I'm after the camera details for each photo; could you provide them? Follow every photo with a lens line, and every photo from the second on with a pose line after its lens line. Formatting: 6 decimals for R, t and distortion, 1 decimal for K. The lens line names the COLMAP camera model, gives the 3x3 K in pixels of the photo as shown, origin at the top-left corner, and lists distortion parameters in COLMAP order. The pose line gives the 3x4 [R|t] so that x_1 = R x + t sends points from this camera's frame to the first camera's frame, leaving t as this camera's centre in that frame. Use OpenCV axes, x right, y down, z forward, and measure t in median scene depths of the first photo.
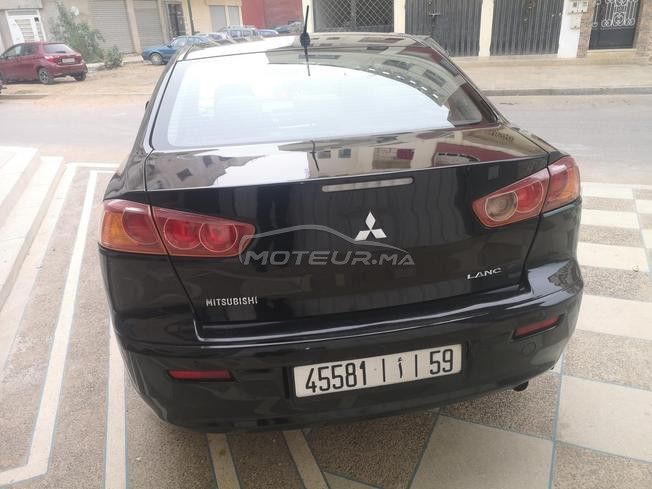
lens RADIAL K [[501.6, 0, 326.0], [0, 501.6, 244.5], [0, 0, 1]] dist [0.036986, -0.008660]
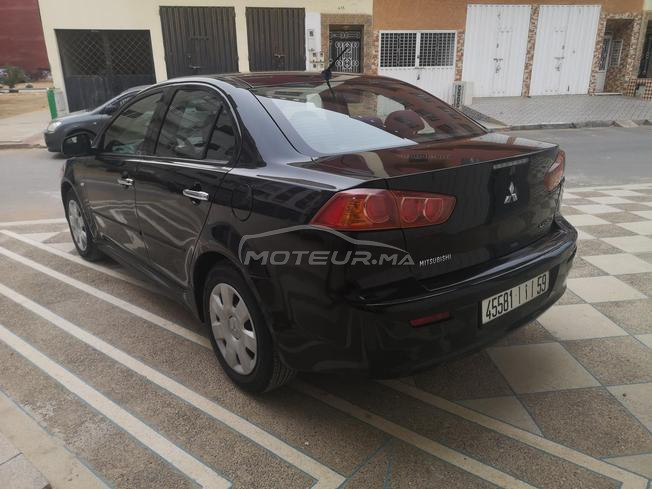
lens RADIAL K [[501.6, 0, 326.0], [0, 501.6, 244.5], [0, 0, 1]] dist [0.036986, -0.008660]
pose [[0.868780, -0.125516, 0.479027, -1.007870], [0.170621, 0.983984, -0.051618, 0.088683], [-0.464876, 0.126577, 0.876281, -0.010161]]
